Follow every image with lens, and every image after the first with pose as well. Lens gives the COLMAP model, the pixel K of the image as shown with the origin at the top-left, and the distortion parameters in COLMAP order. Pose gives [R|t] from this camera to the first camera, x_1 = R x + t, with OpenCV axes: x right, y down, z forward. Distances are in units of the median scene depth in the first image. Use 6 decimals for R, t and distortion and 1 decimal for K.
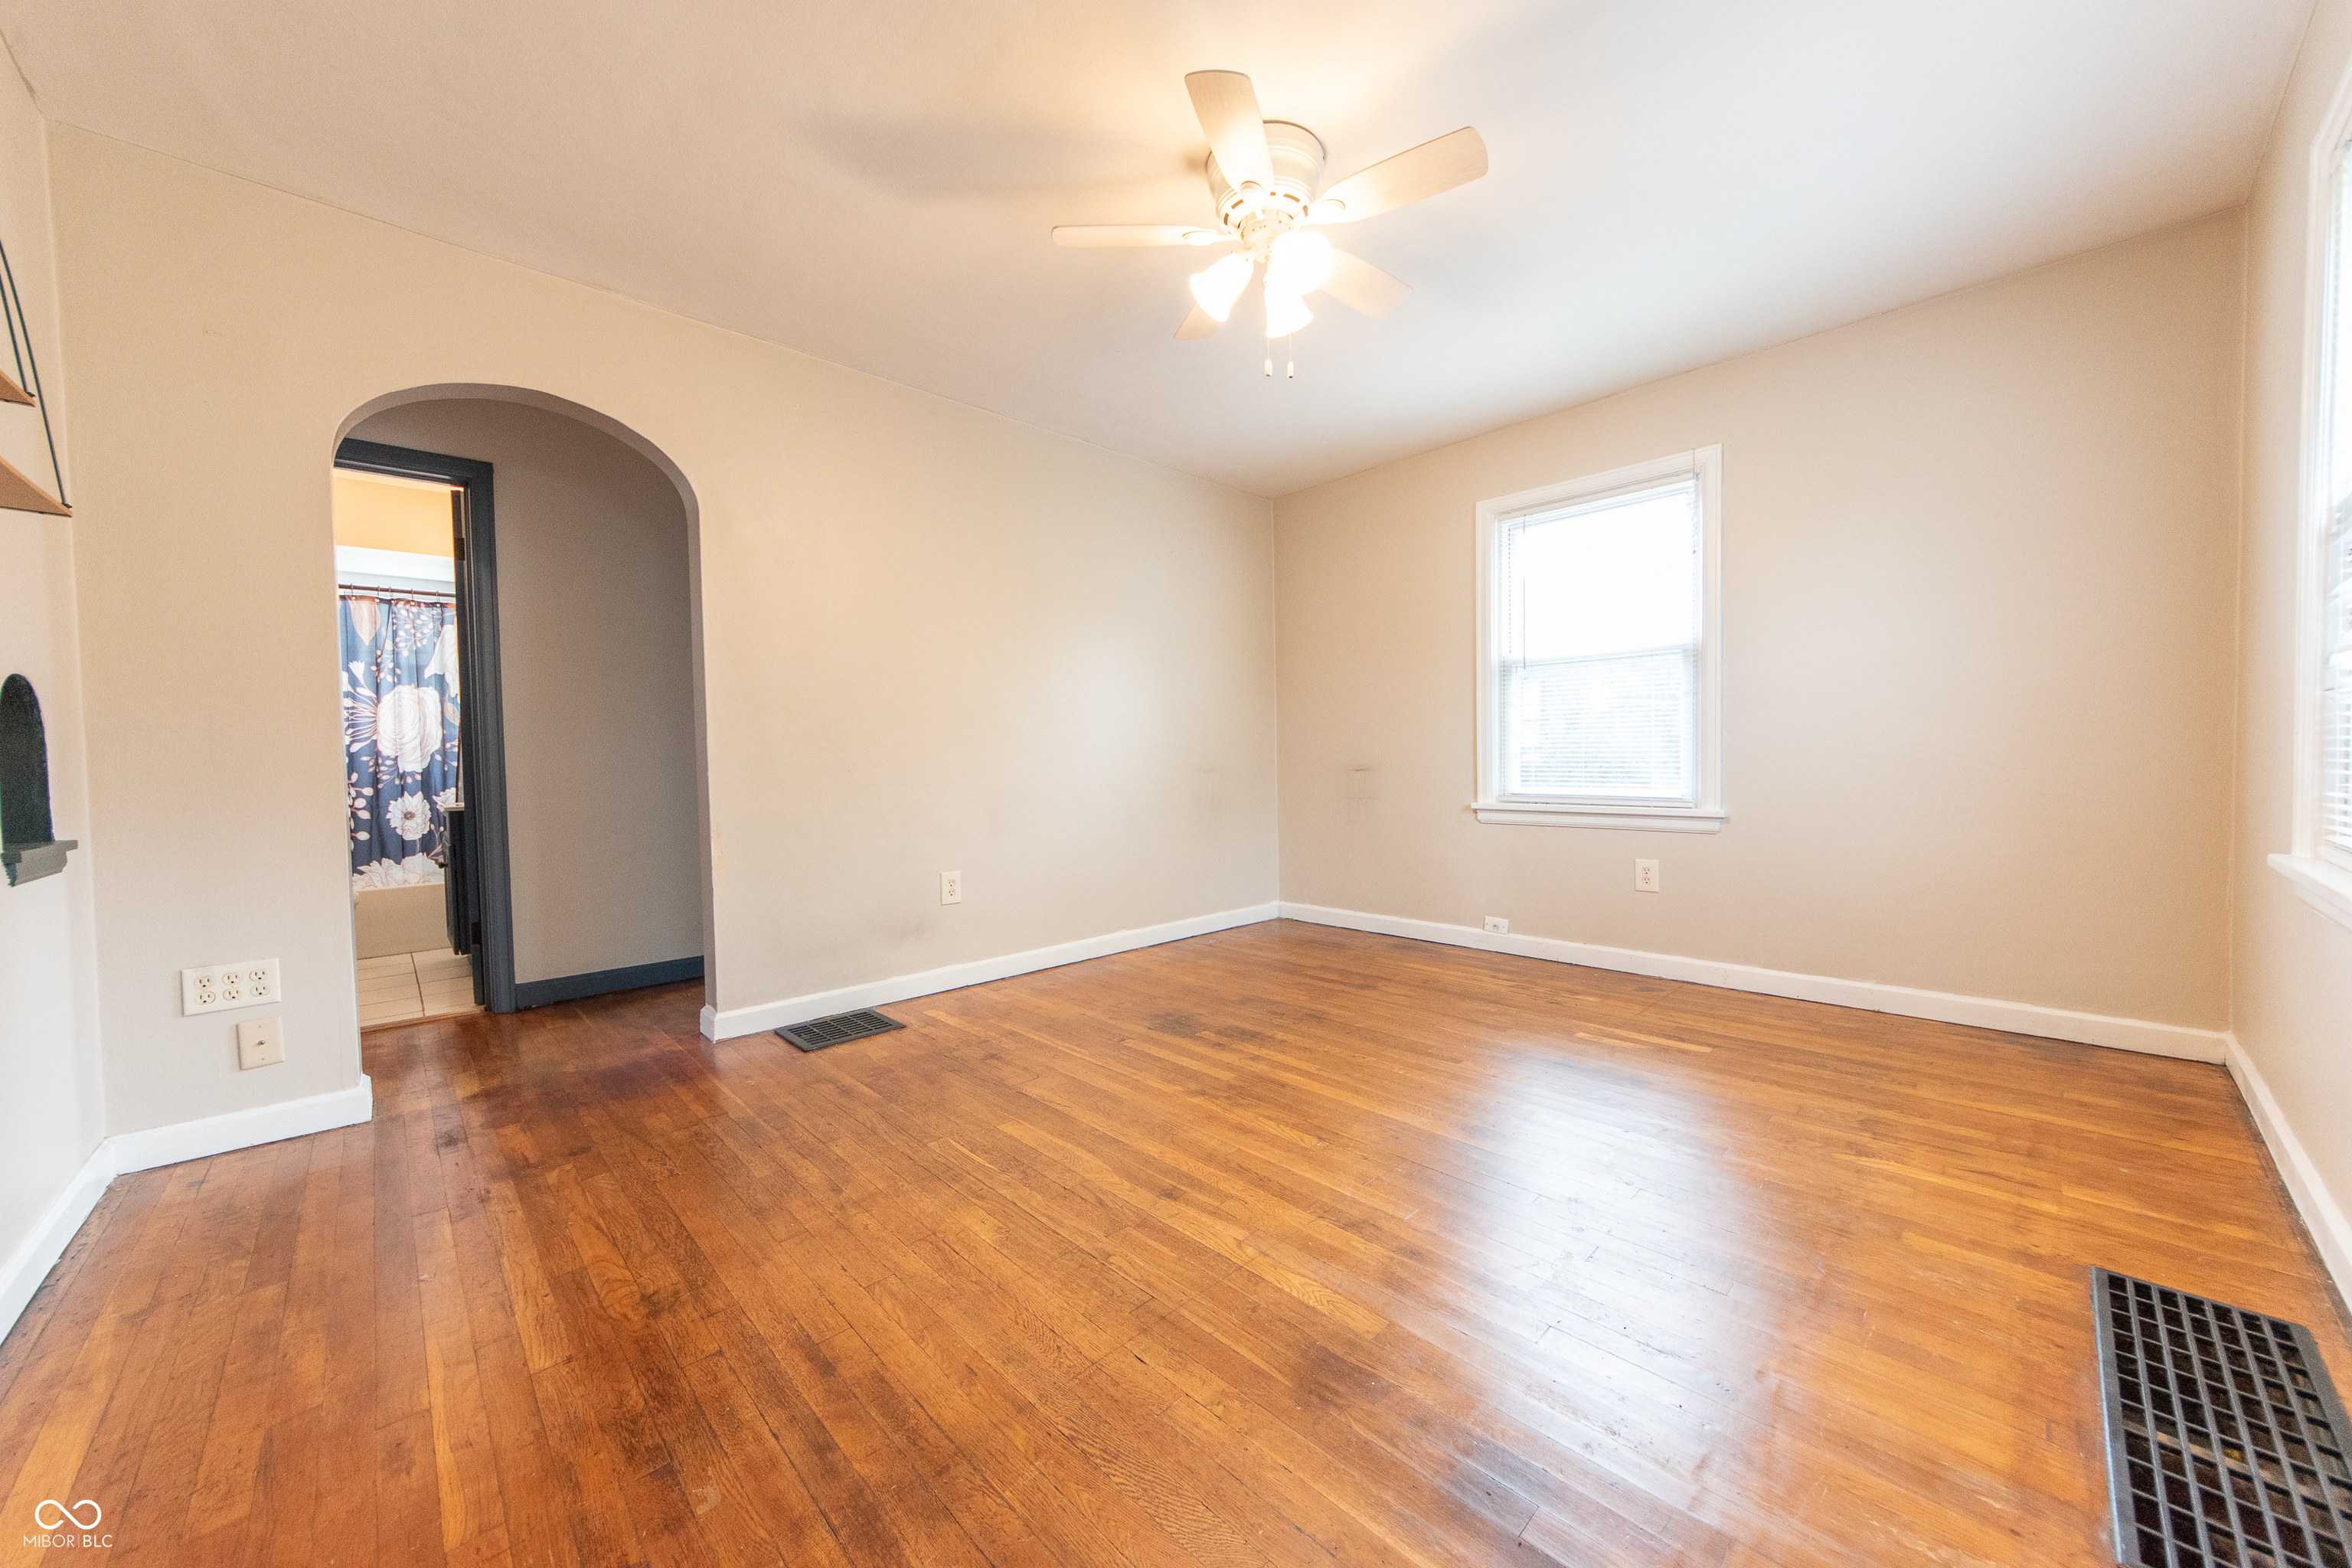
lens RADIAL K [[844.3, 0, 1175.1], [0, 844.3, 782.1], [0, 0, 1]] dist [0.005087, -0.000427]
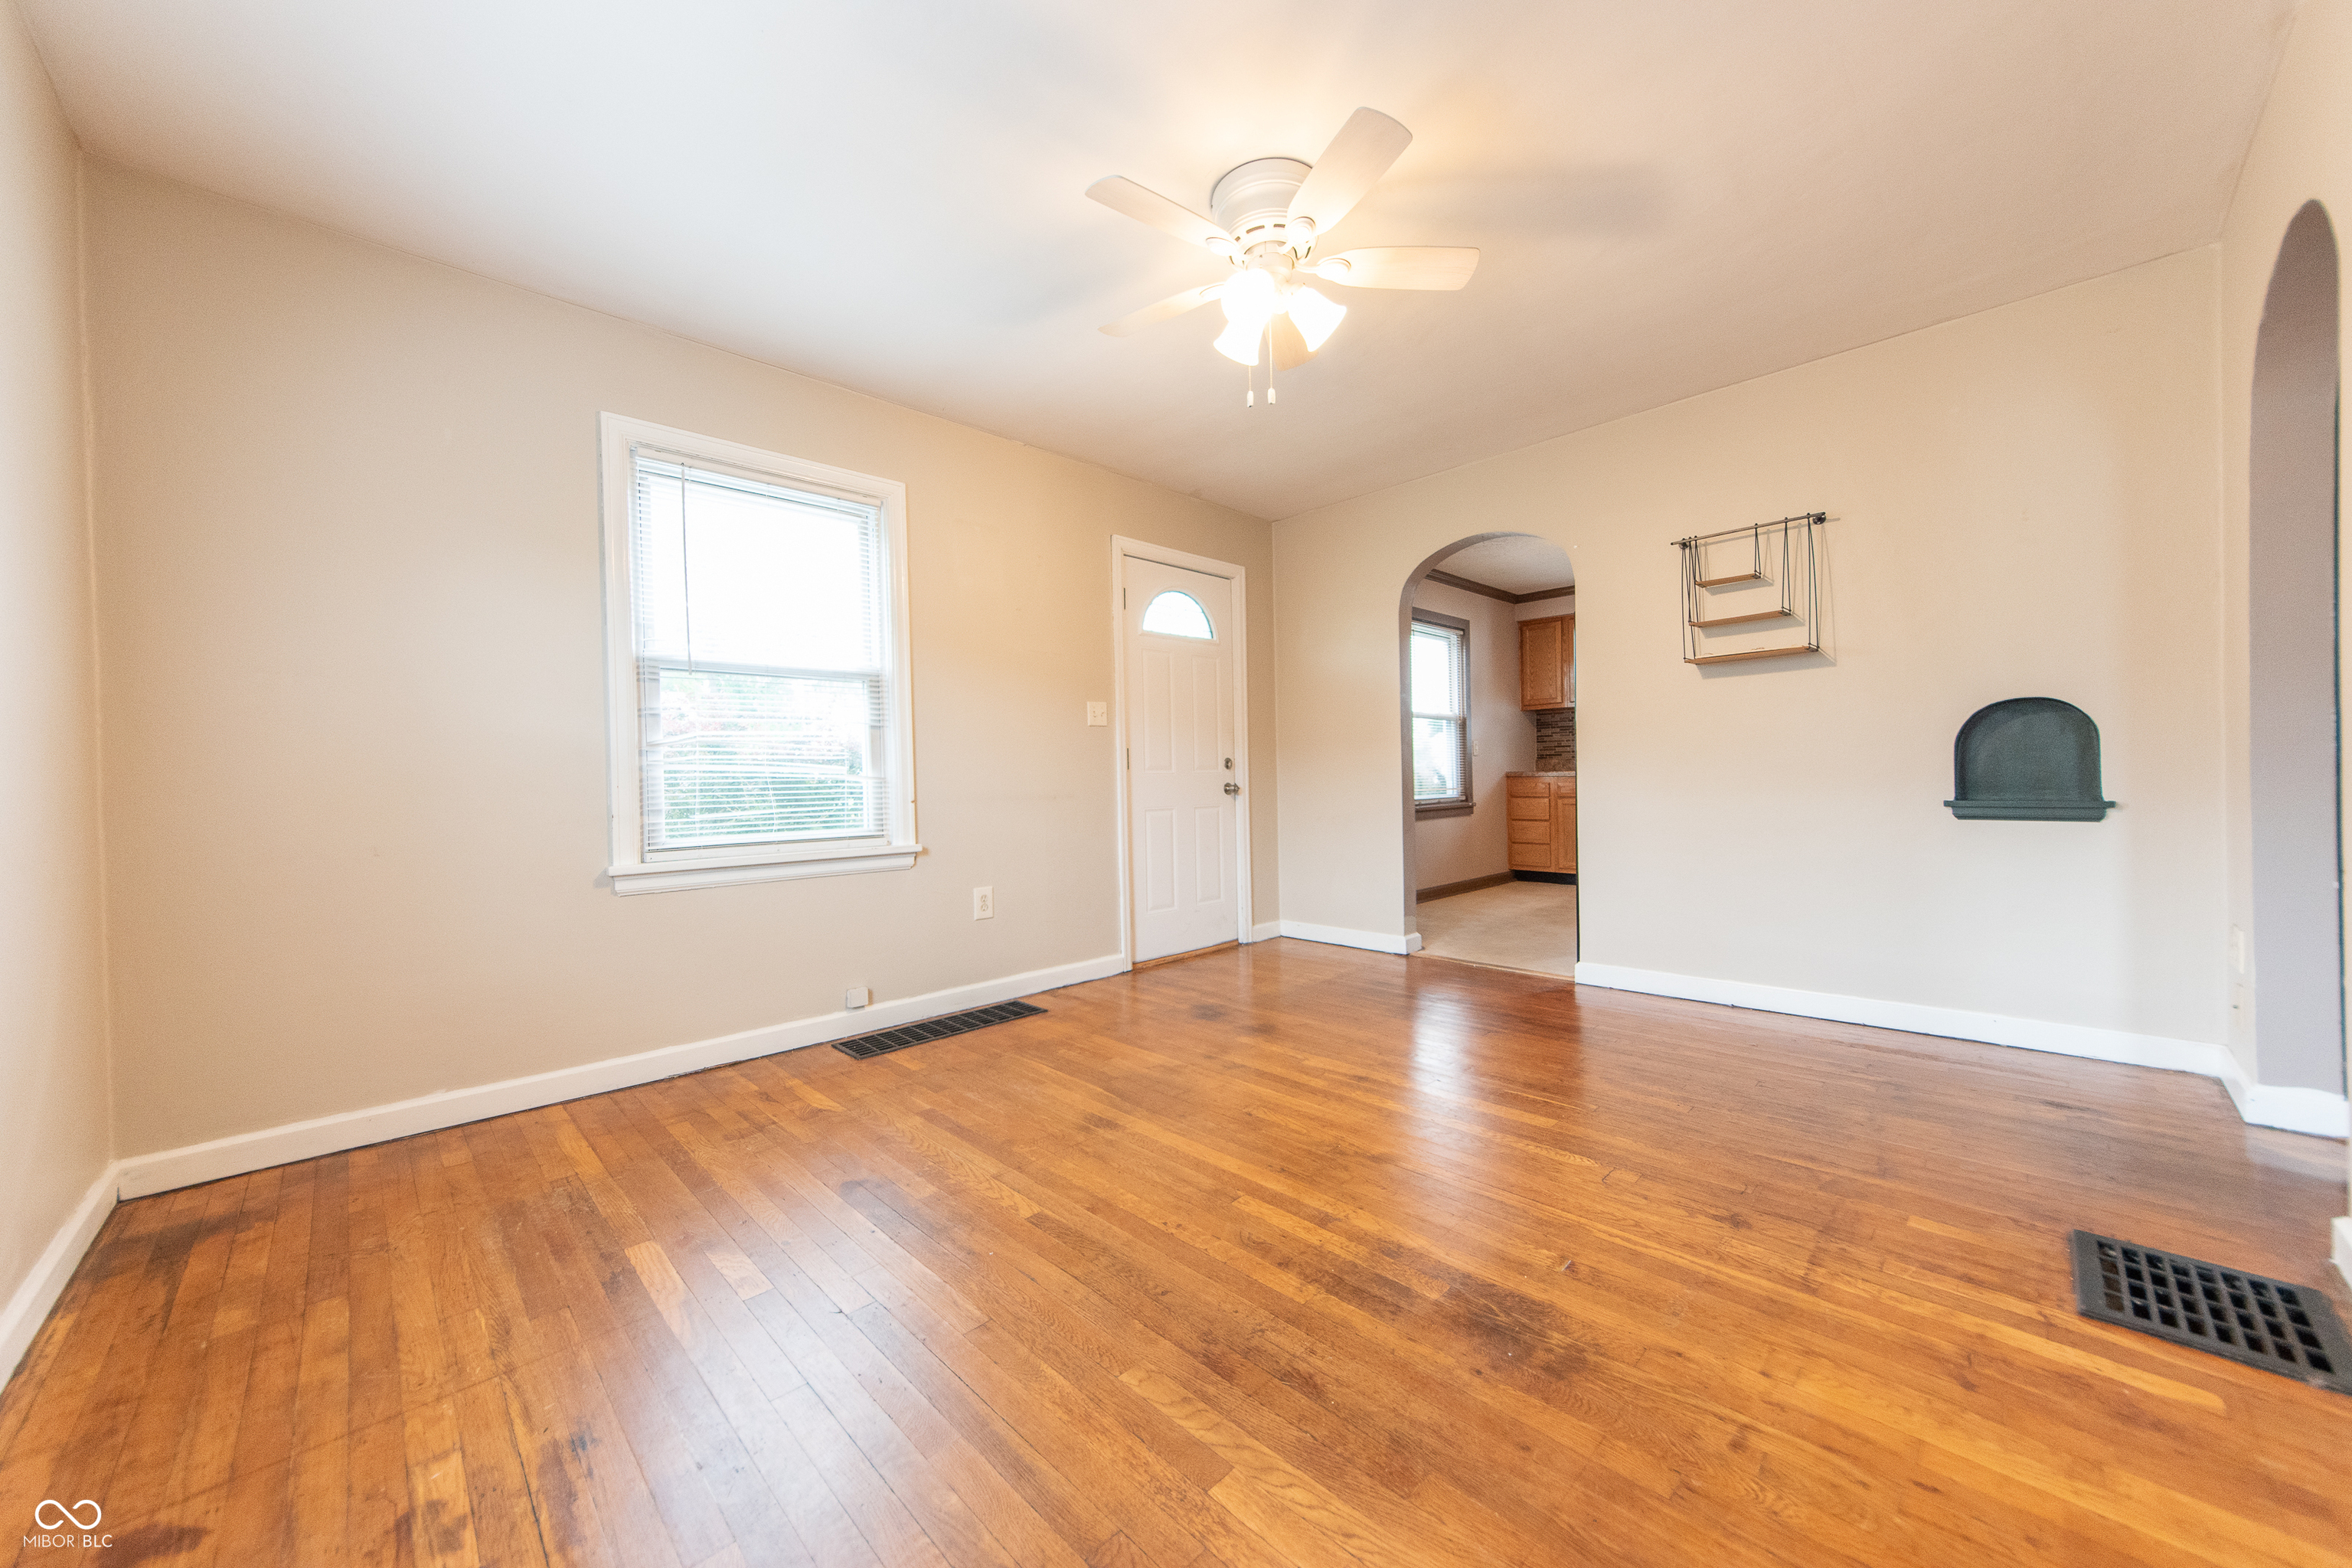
lens RADIAL K [[844.3, 0, 1166.8], [0, 844.3, 784.4], [0, 0, 1]] dist [0.005087, -0.000427]
pose [[-0.999255, 0.038587, 0.000298, 0.262930], [0.038575, 0.998671, 0.034182, -0.061998], [0.001021, 0.034168, -0.999416, 2.101886]]
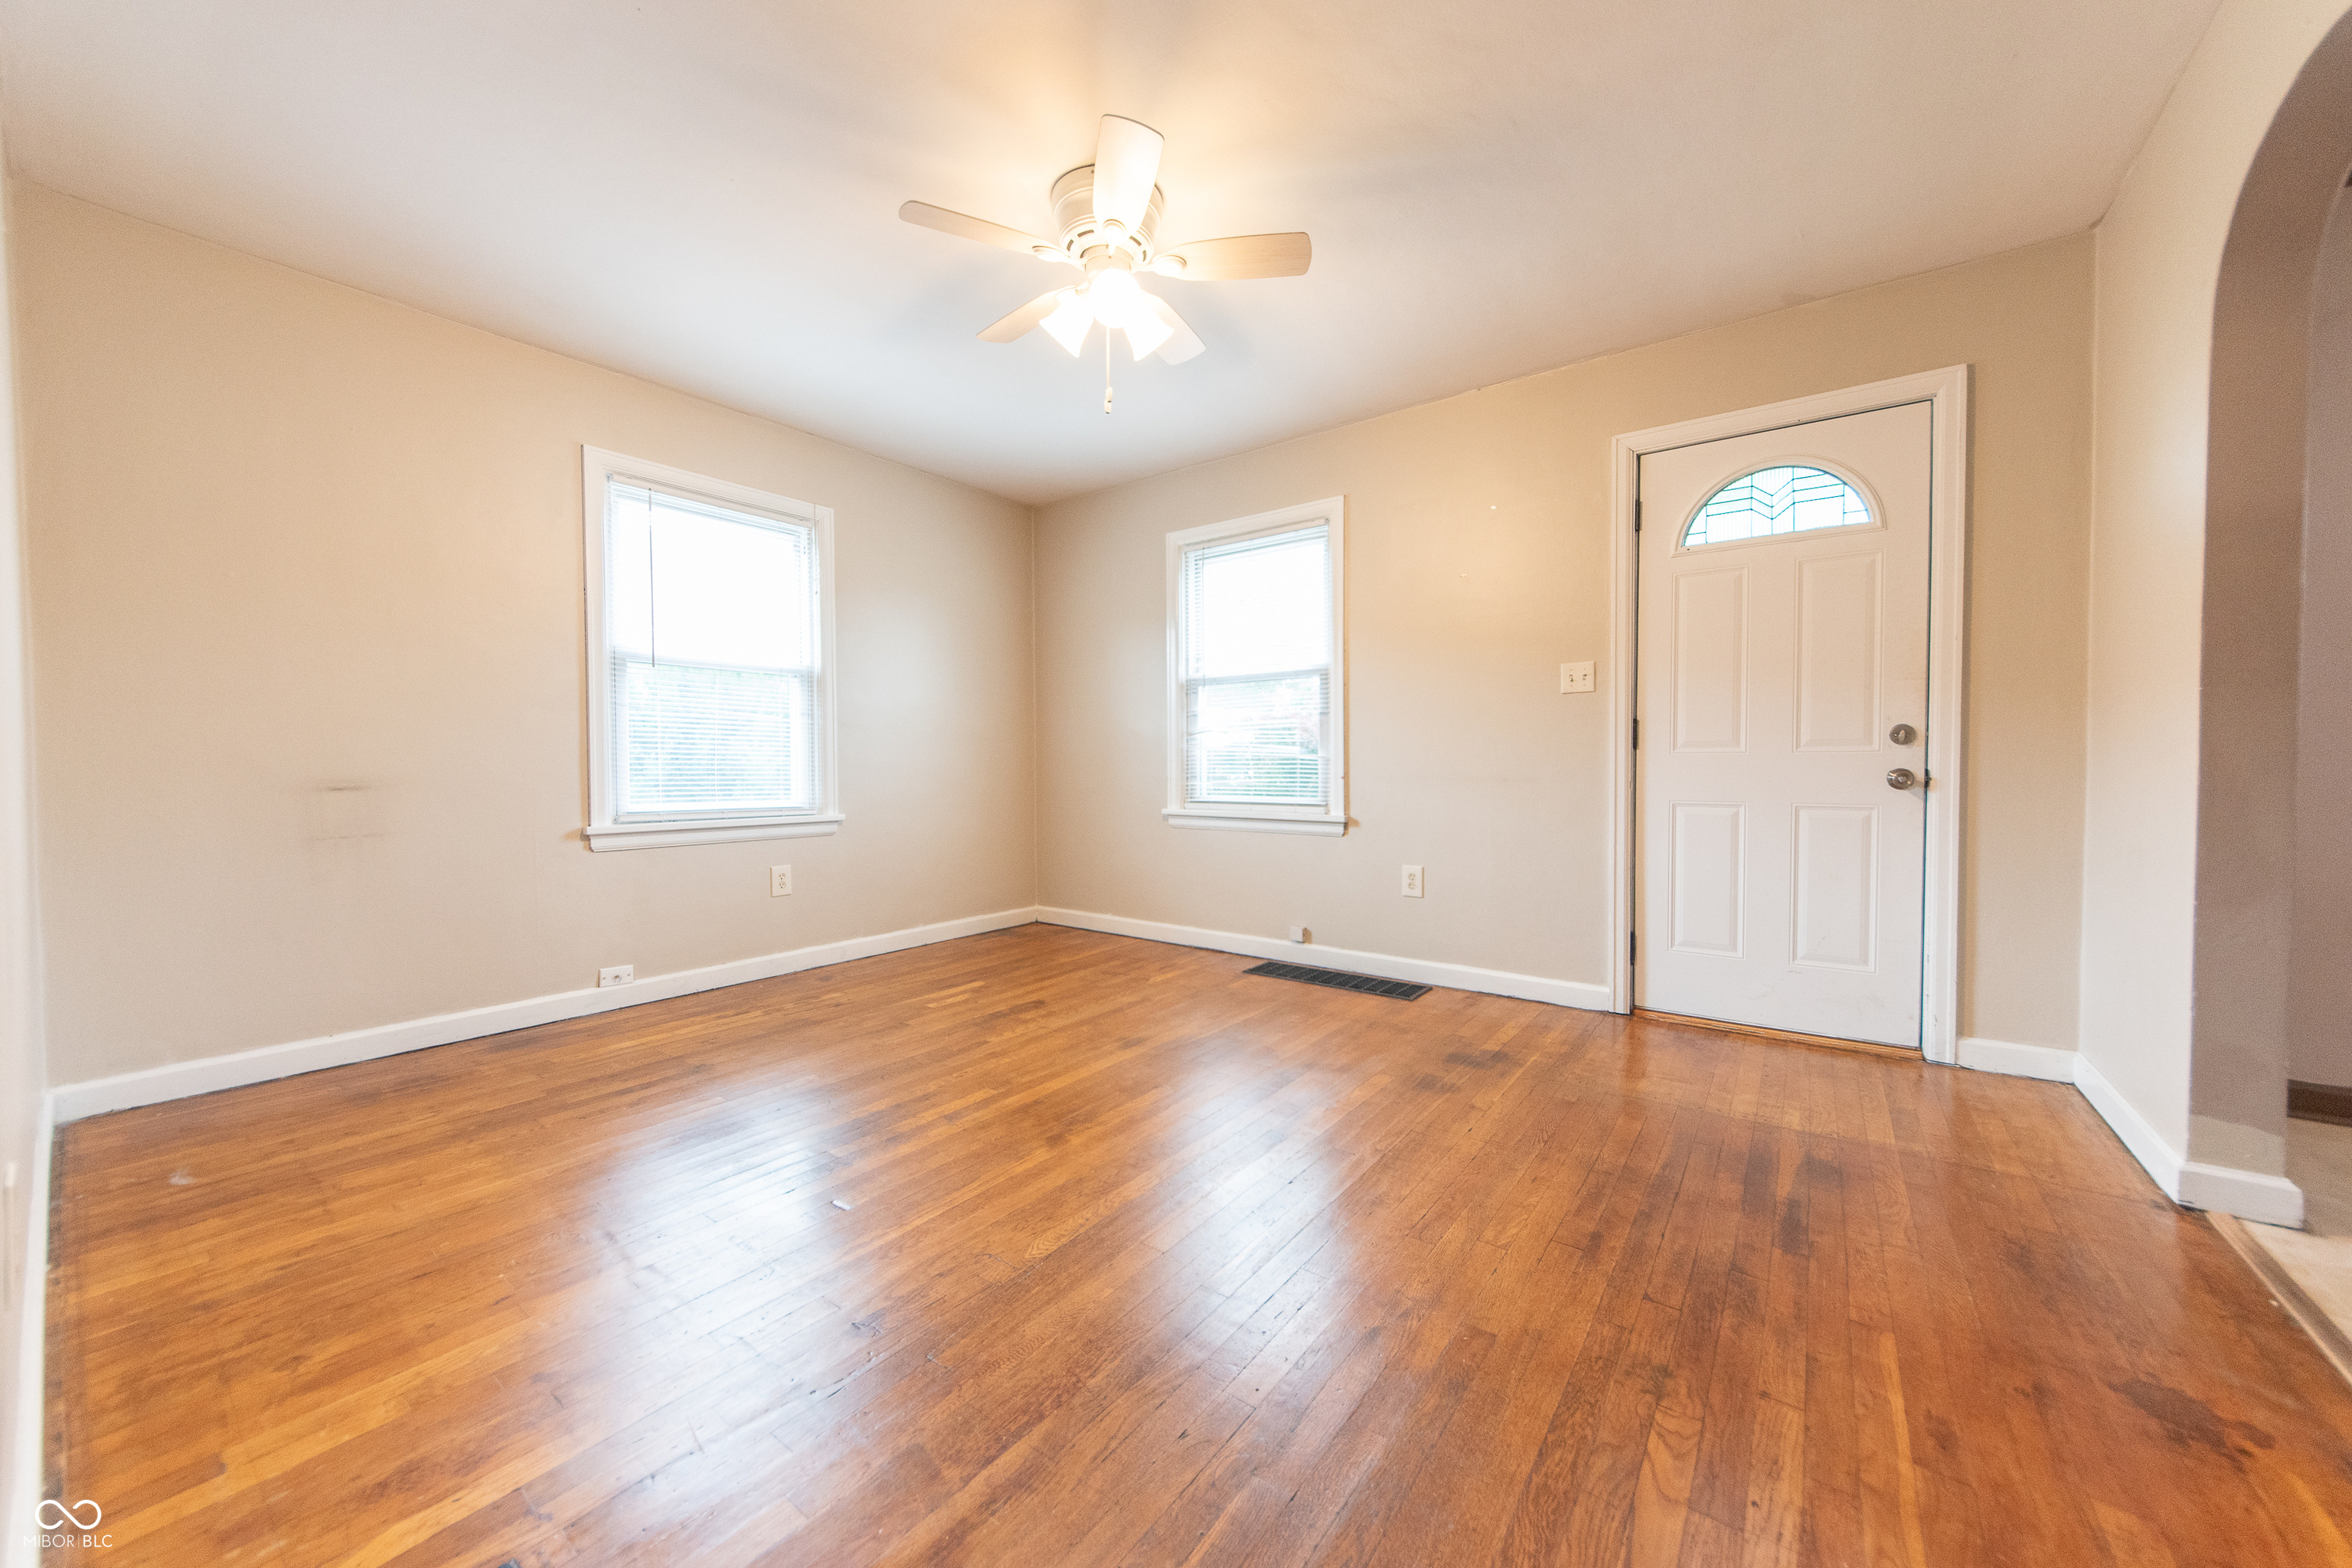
lens RADIAL K [[844.3, 0, 1187.9], [0, 844.3, 781.1], [0, 0, 1]] dist [0.005087, -0.000427]
pose [[-0.163804, -0.001587, 0.986492, -0.982745], [0.033606, 0.999409, 0.007188, -0.009738], [-0.985920, 0.034329, -0.163654, 1.127618]]
